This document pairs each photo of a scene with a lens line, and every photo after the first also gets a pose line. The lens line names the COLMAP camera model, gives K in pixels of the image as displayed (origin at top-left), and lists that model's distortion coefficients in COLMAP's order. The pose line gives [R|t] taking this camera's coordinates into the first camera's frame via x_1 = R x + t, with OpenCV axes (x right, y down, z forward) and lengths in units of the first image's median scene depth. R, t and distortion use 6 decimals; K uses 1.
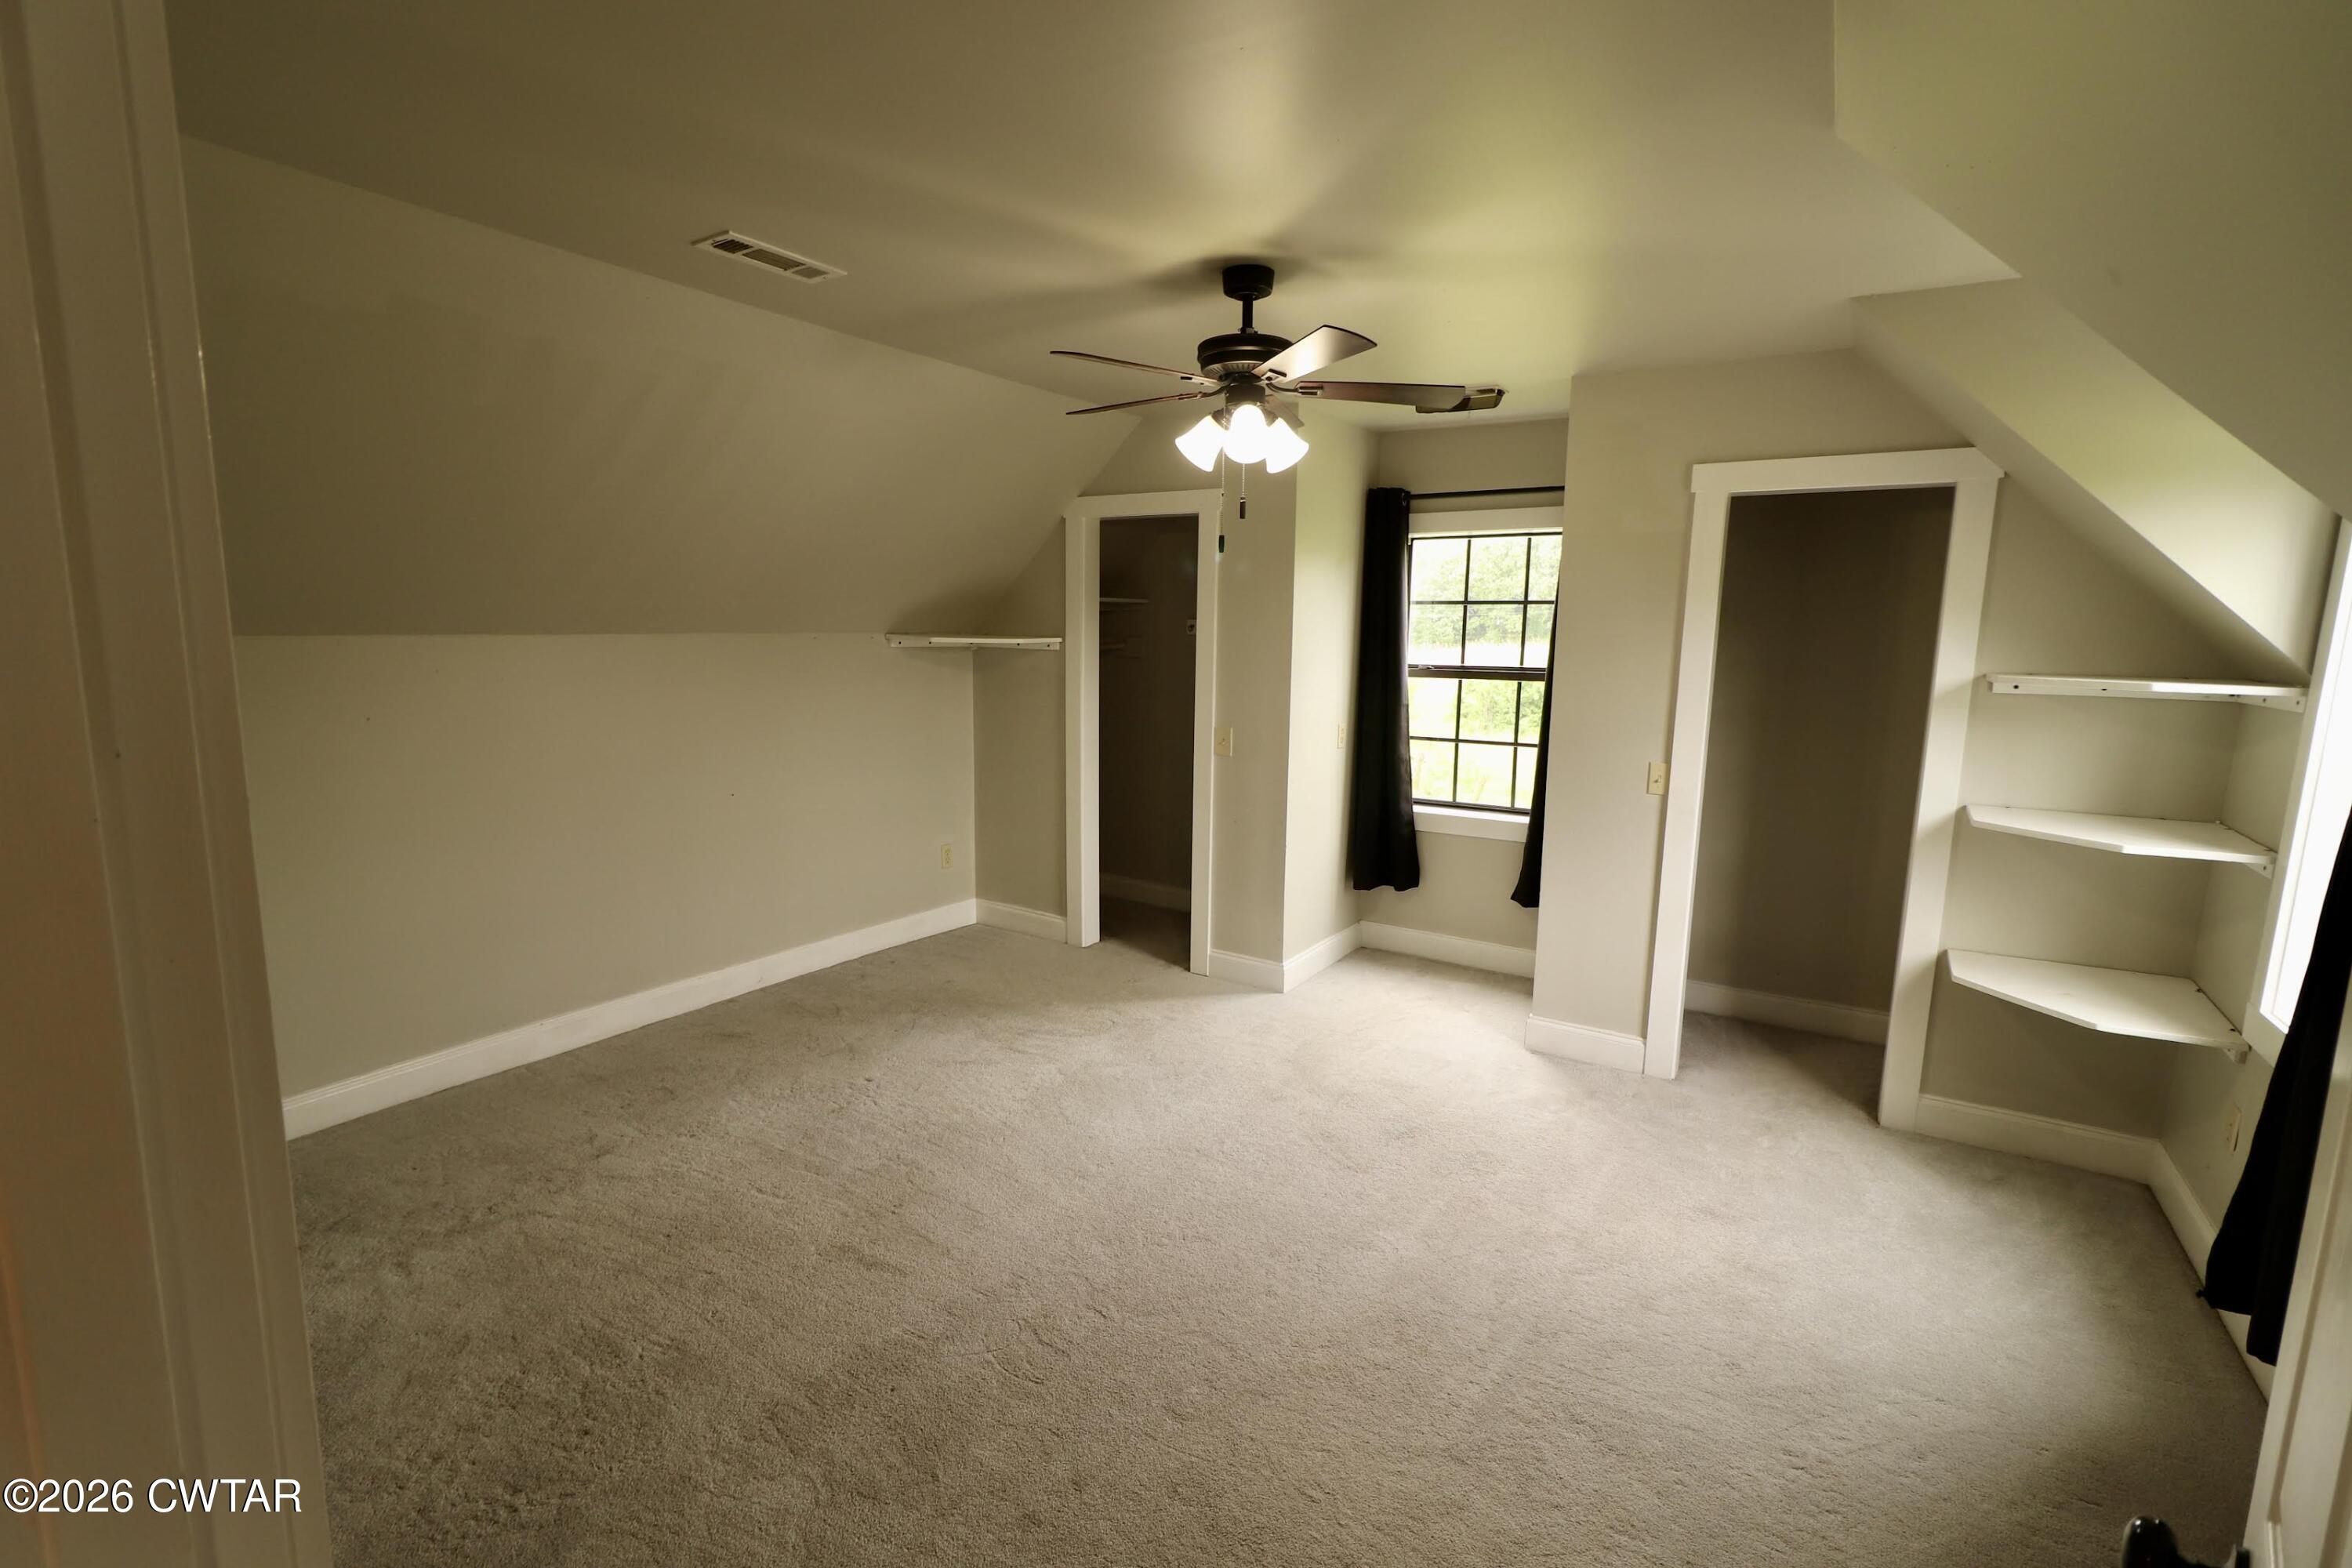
lens RADIAL K [[1074.2, 0, 1166.1], [0, 1074.2, 785.6], [0, 0, 1]] dist [0.005276, 0.000888]
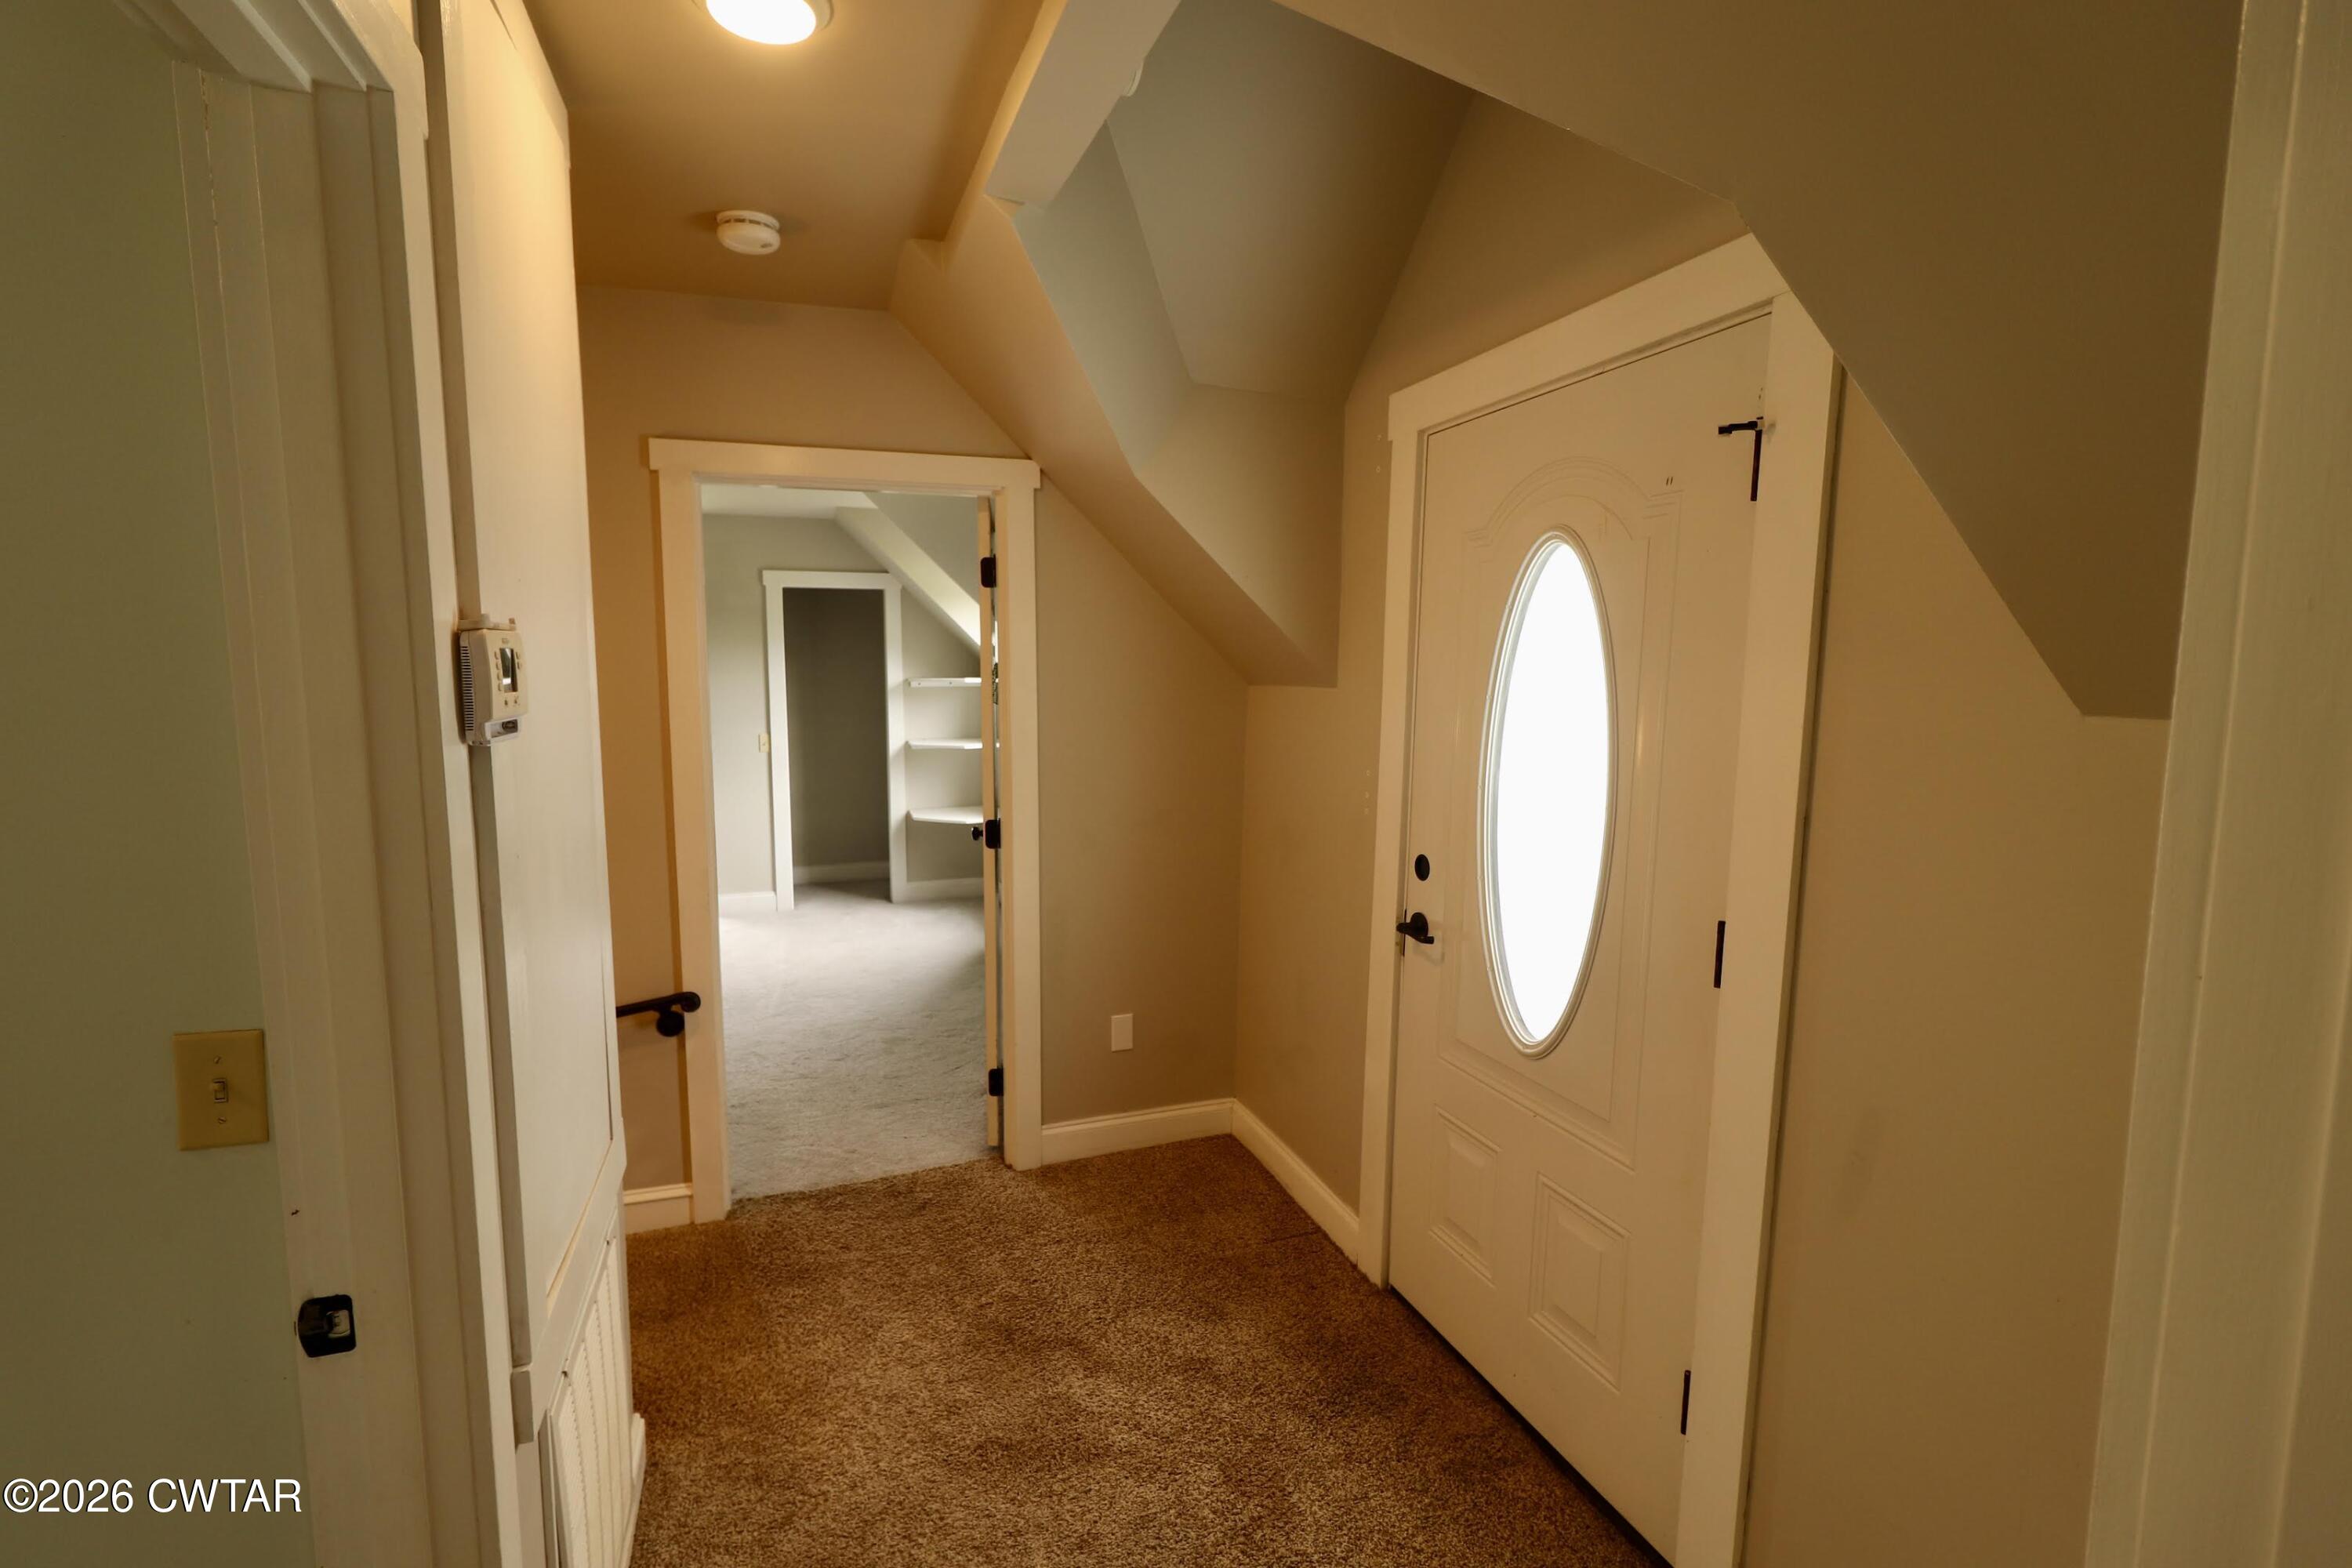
lens RADIAL K [[1074.2, 0, 1171.1], [0, 1074.2, 786.9], [0, 0, 1]] dist [0.005276, 0.000888]
pose [[0.608441, -0.099286, 0.787364, -0.576591], [0.125582, 0.991688, 0.028007, 0.106818], [-0.783600, 0.081838, 0.615852, -0.656193]]
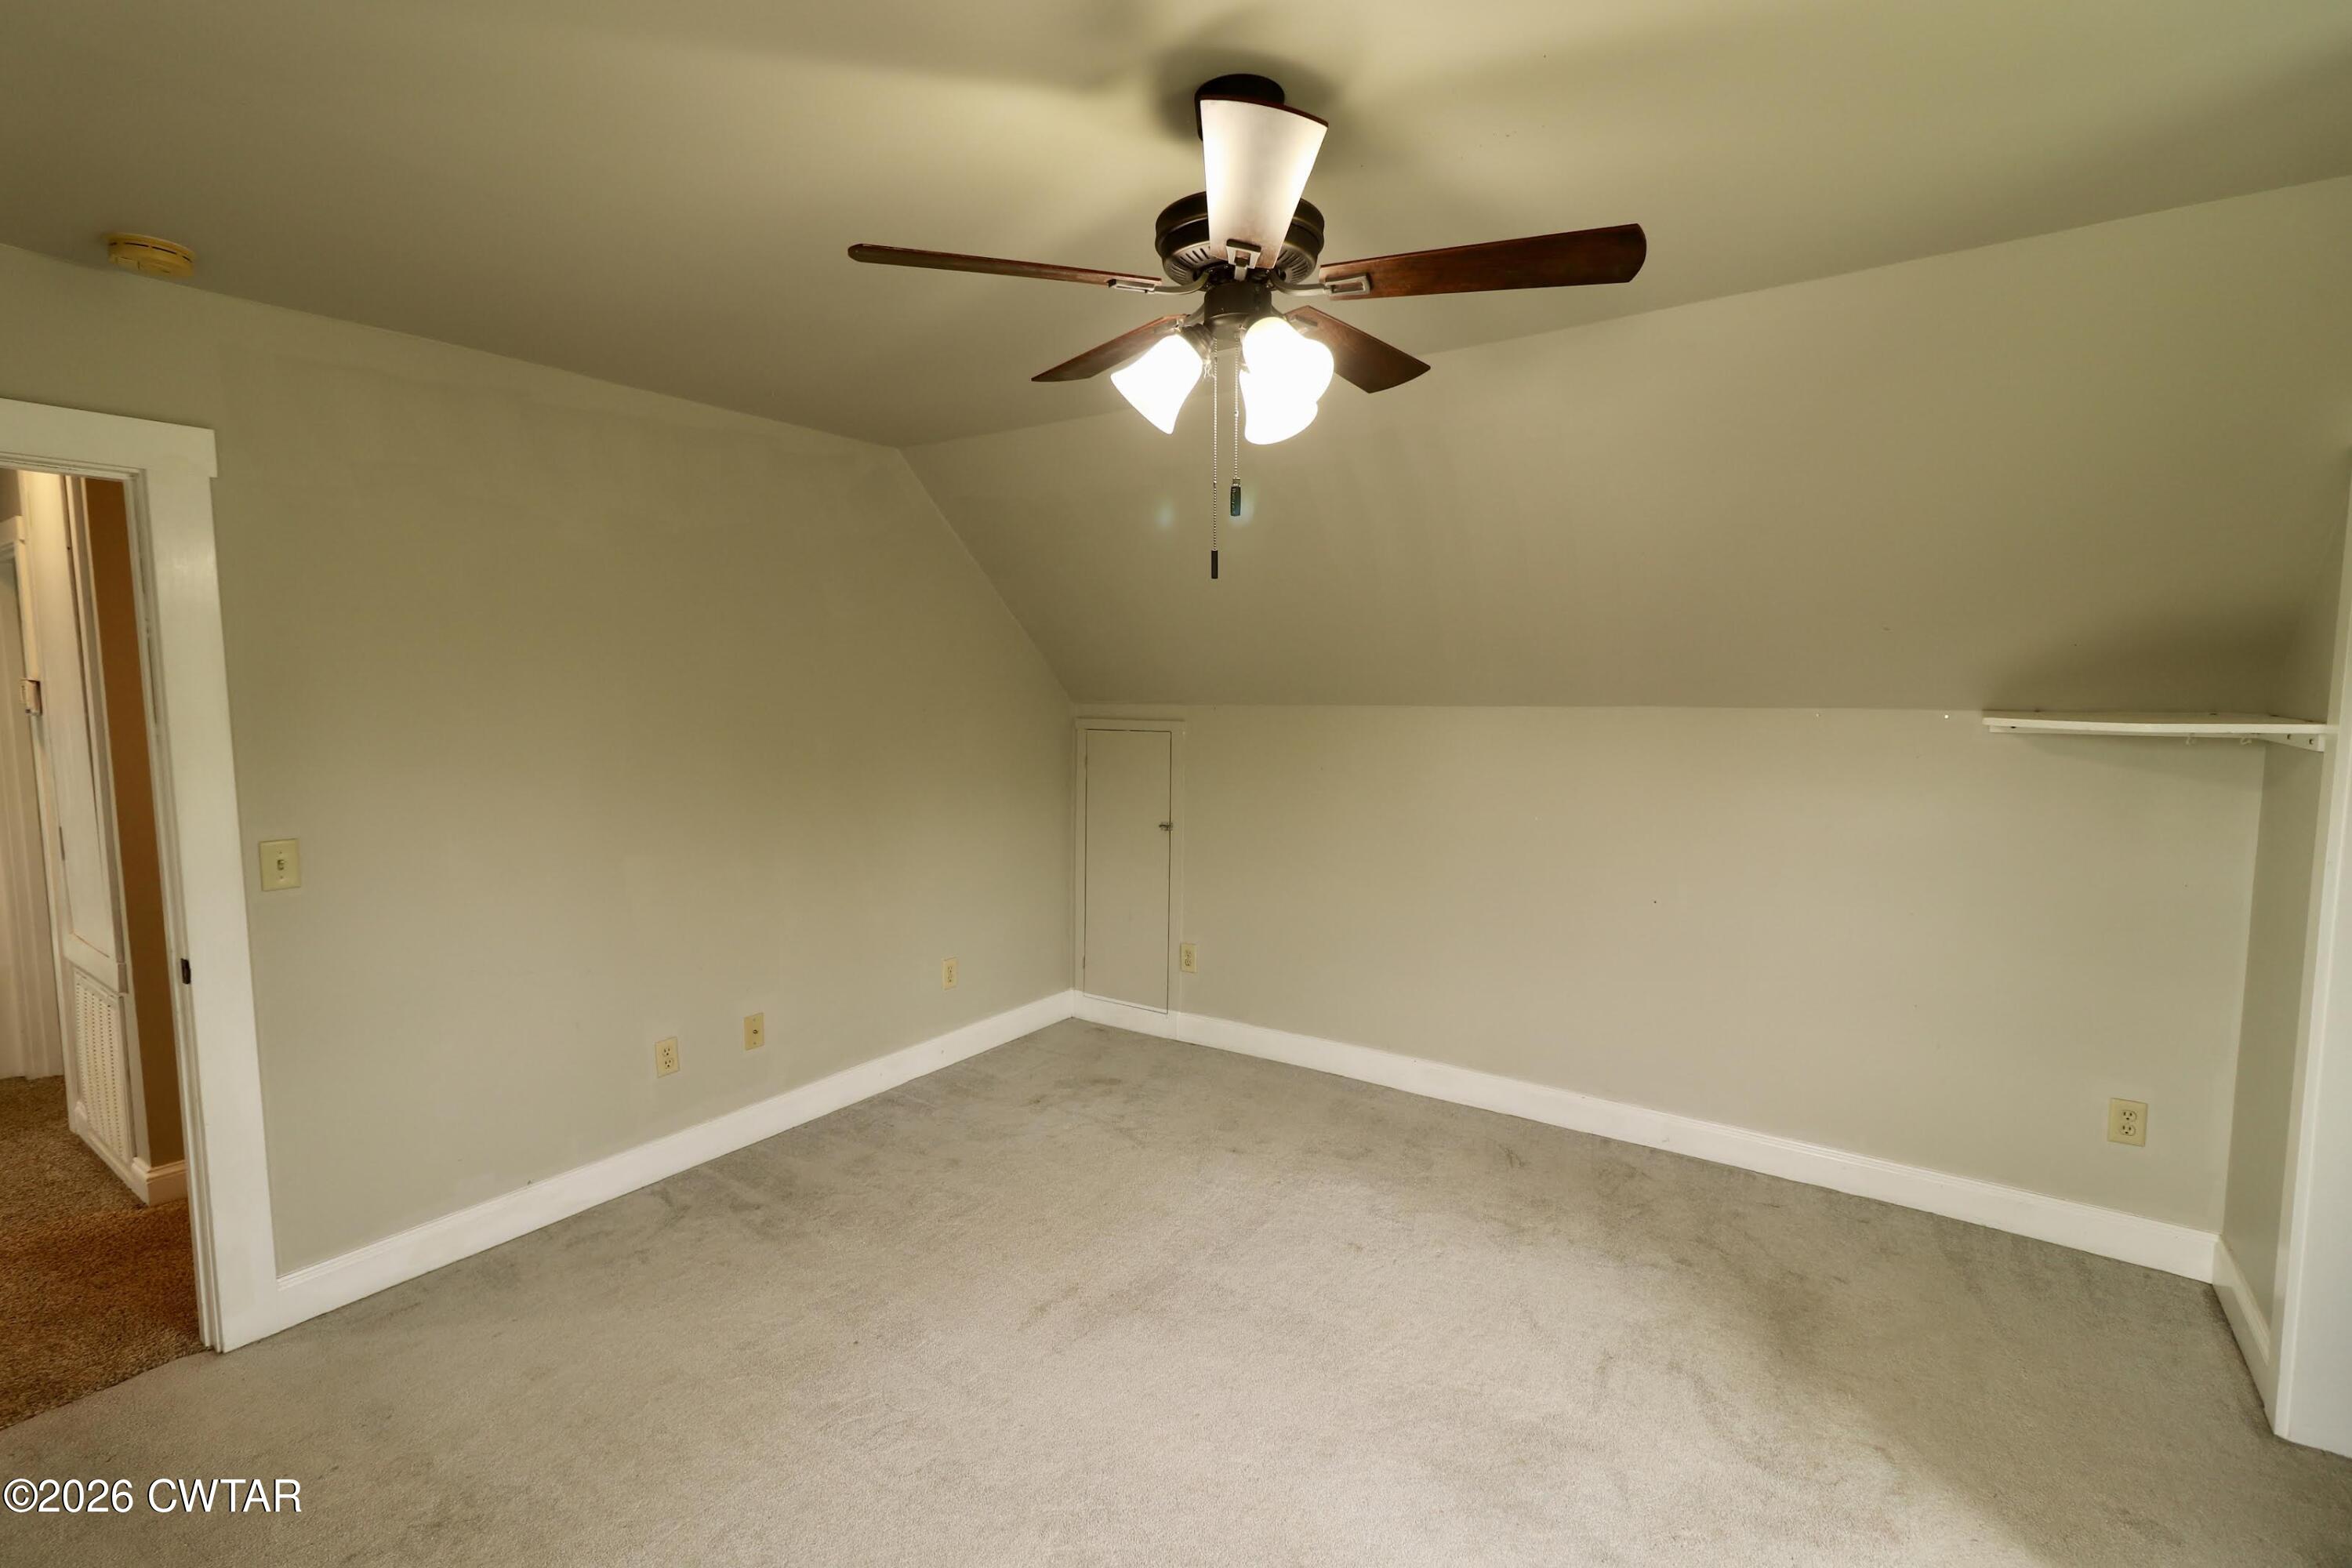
lens RADIAL K [[1074.2, 0, 1179.1], [0, 1074.2, 787.4], [0, 0, 1]] dist [0.005276, 0.000888]
pose [[-0.045475, 0.077644, -0.995943, 1.011018], [-0.146627, 0.985658, 0.083538, -0.222459], [0.988146, 0.149831, -0.033438, 1.536395]]
